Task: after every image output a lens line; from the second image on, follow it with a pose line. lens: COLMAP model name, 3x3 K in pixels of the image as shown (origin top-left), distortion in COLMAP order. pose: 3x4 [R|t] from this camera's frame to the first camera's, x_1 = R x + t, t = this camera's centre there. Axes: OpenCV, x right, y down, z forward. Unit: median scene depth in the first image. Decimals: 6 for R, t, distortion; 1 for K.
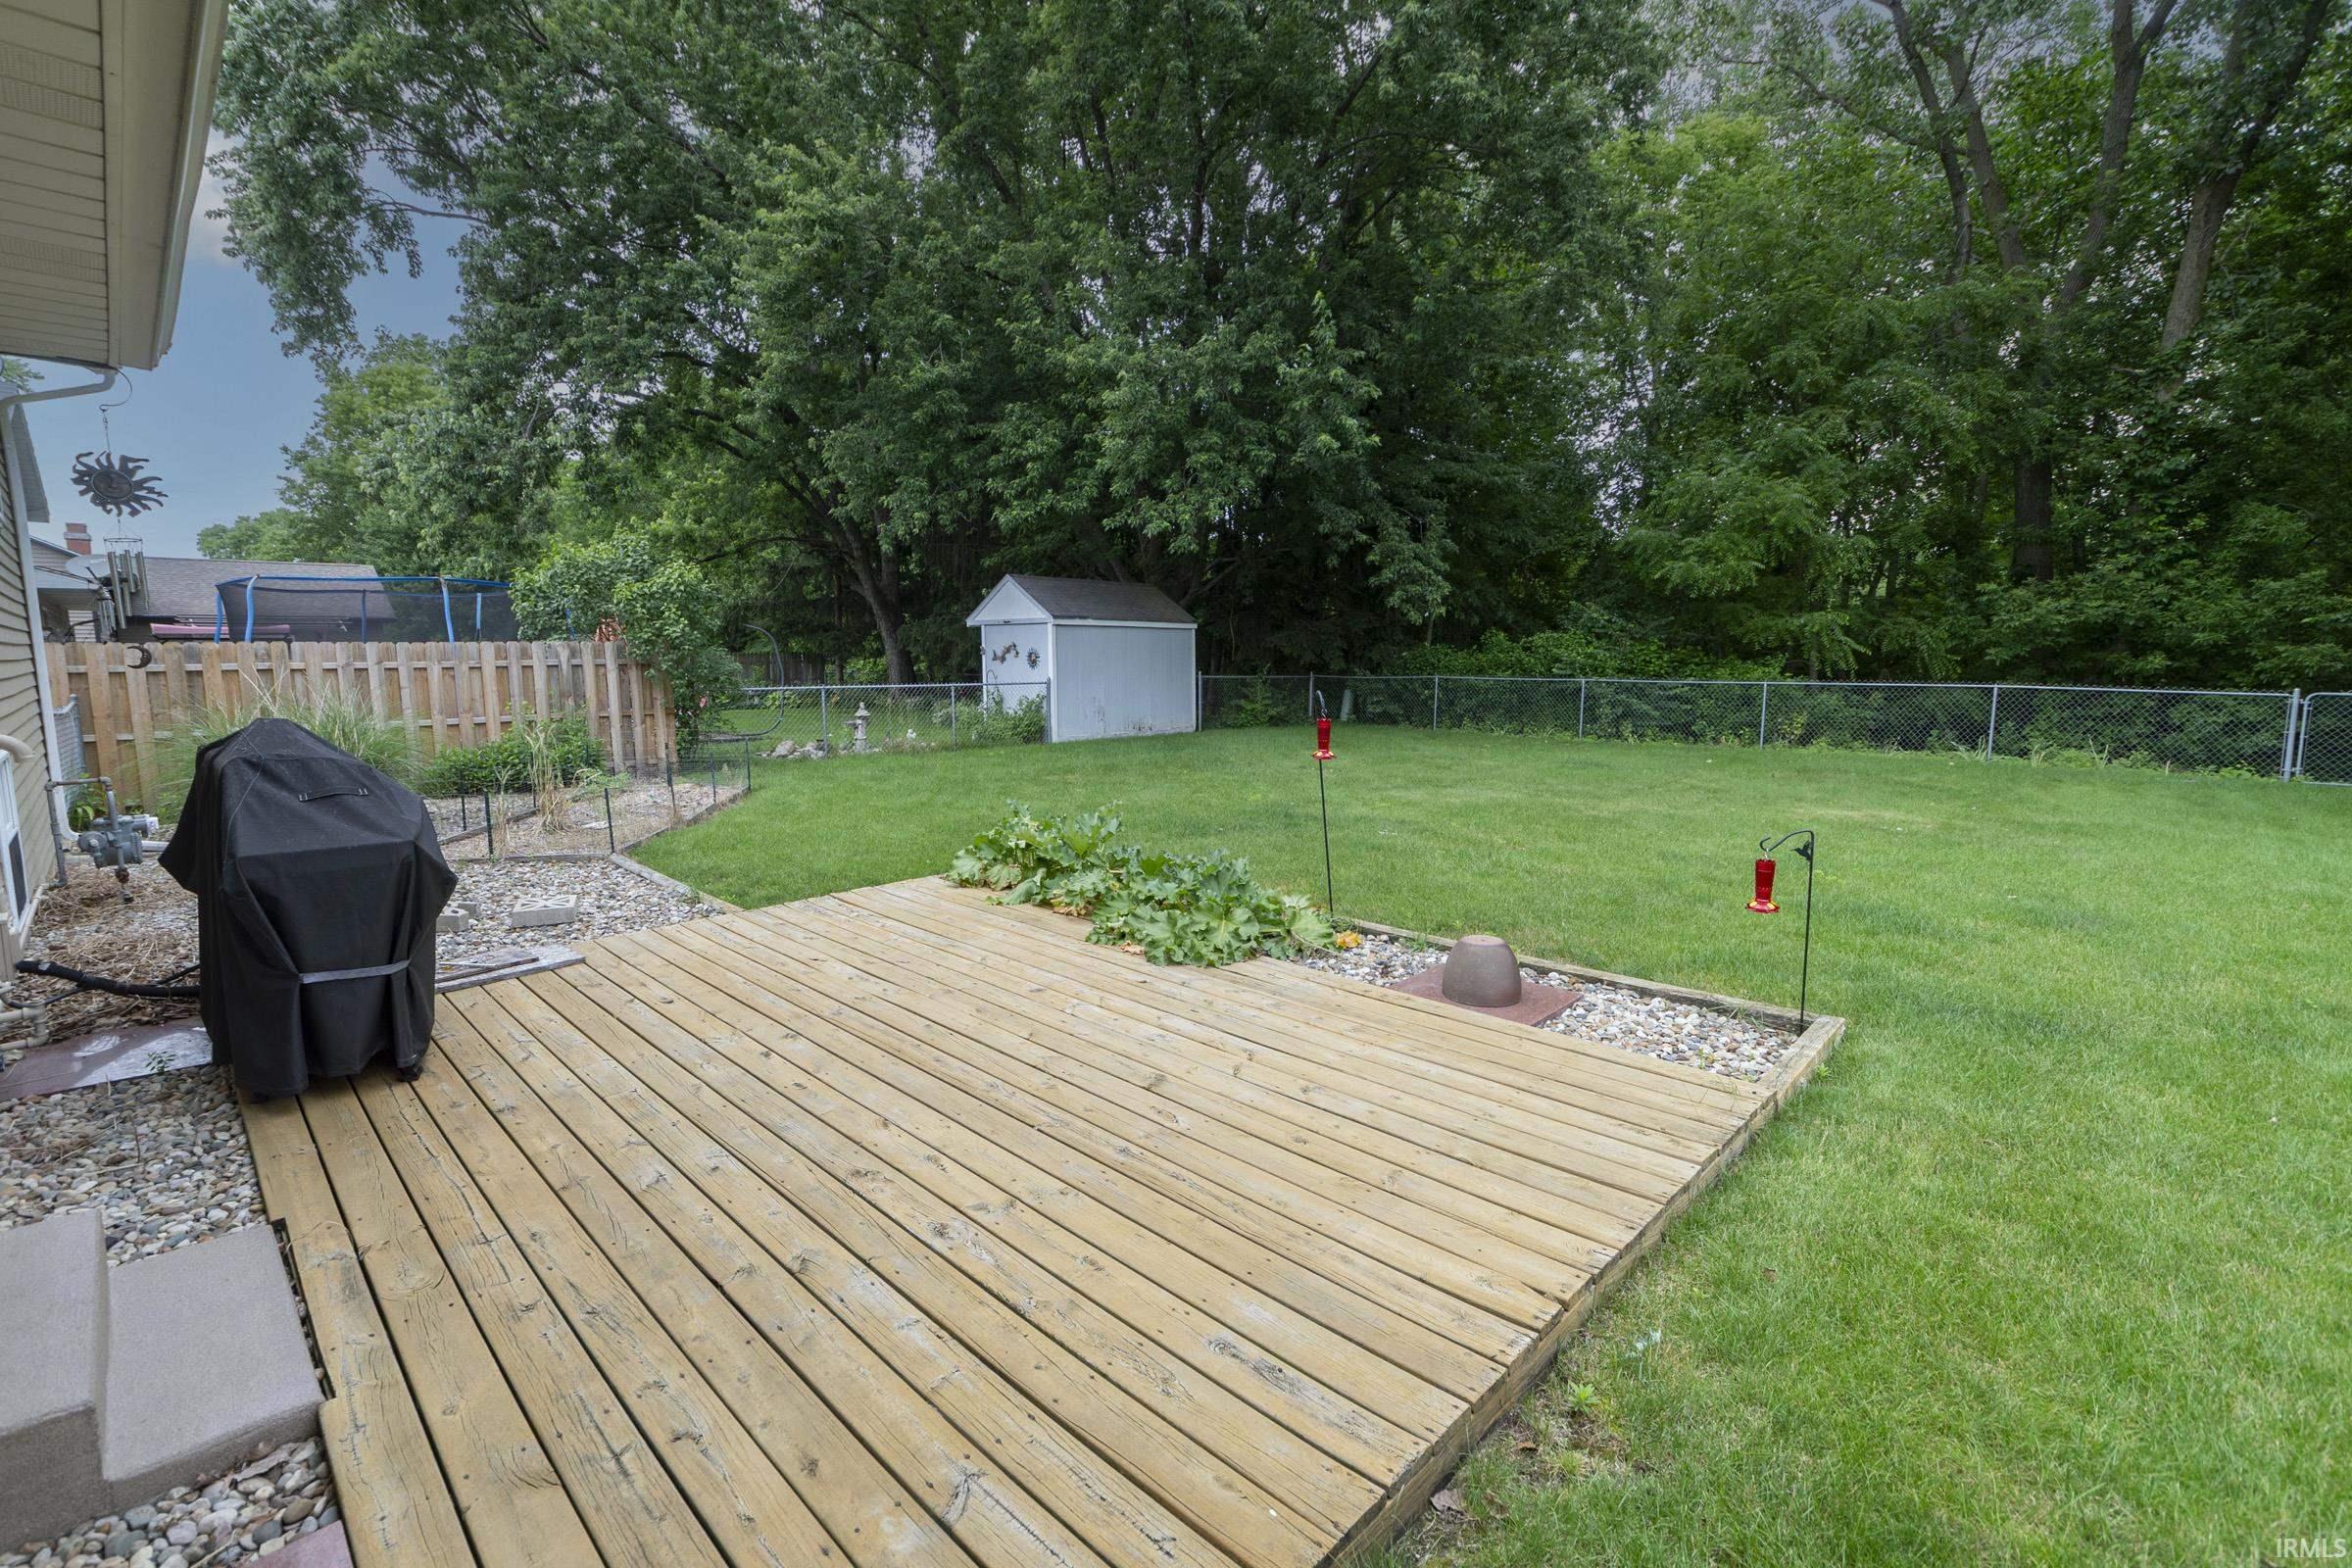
lens RADIAL K [[1030.4, 0, 1182.2], [0, 1030.4, 772.2], [0, 0, 1]] dist [-0.004062, 0.002969]
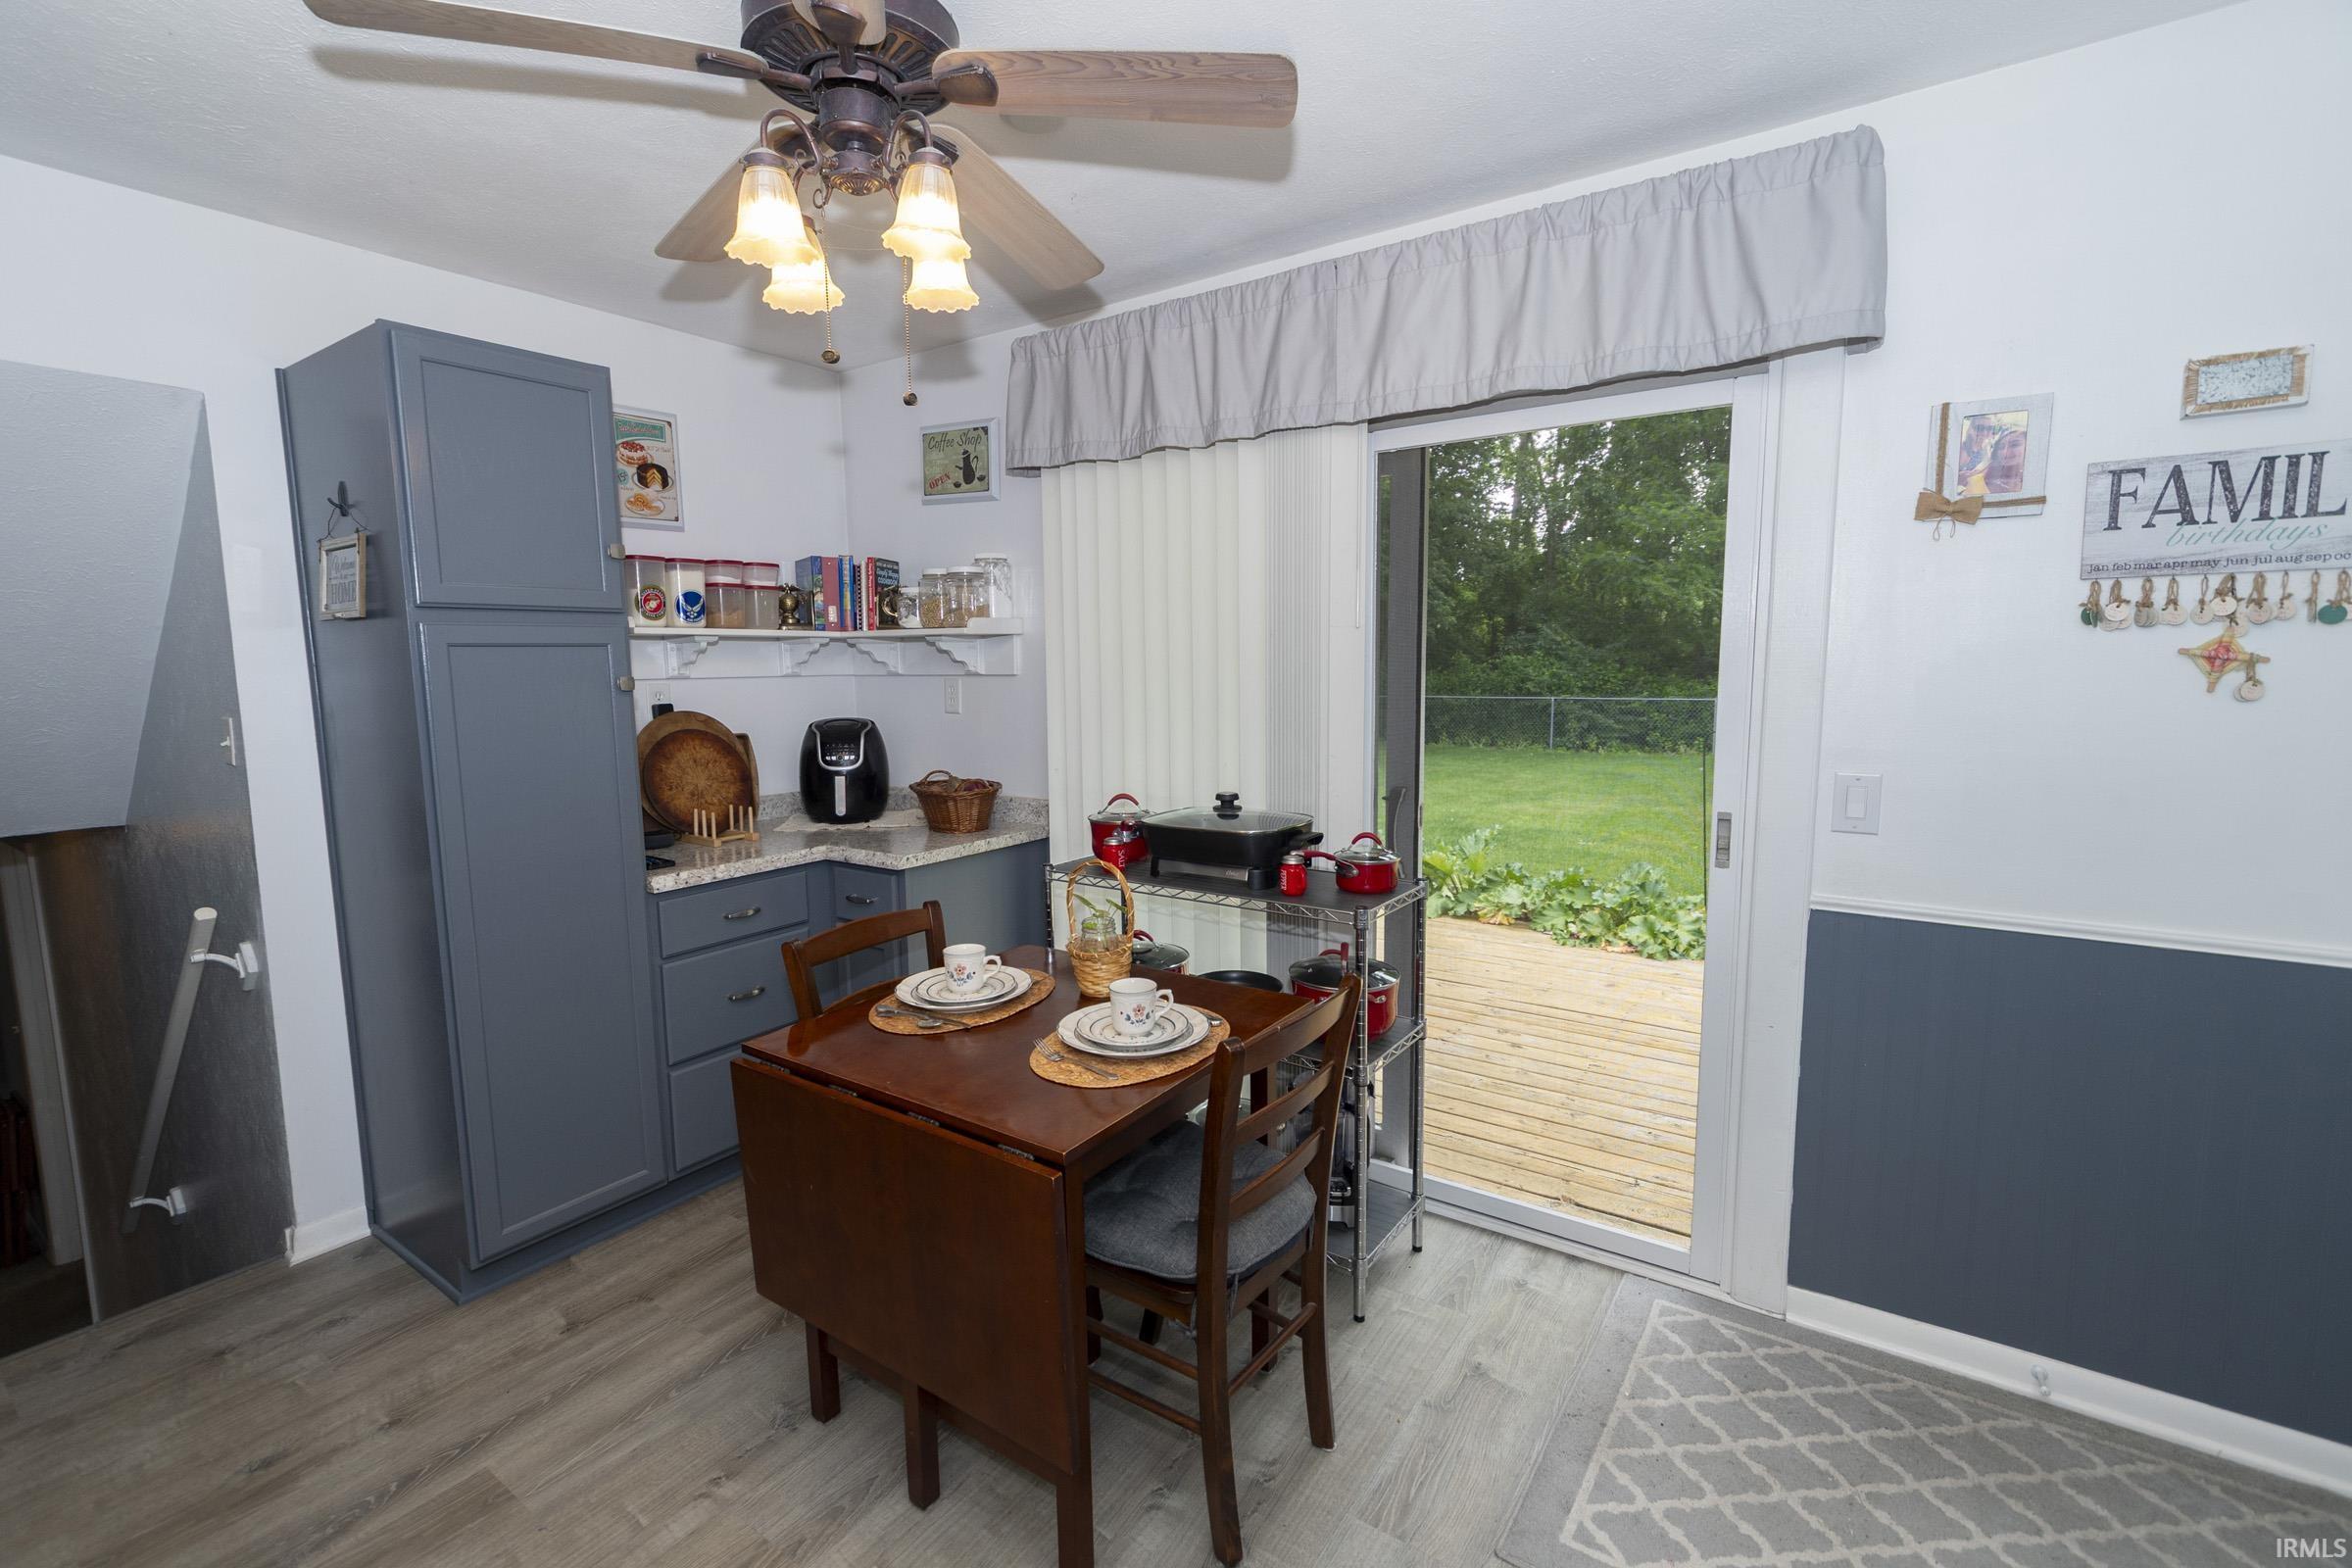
lens RADIAL K [[1030.4, 0, 1167.3], [0, 1030.4, 781.9], [0, 0, 1]] dist [-0.004062, 0.002969]
pose [[0.987127, -0.029927, 0.157116, -0.200440], [0.030566, 0.999531, -0.001650, -0.010114], [-0.156993, 0.006431, 0.987579, -0.029067]]
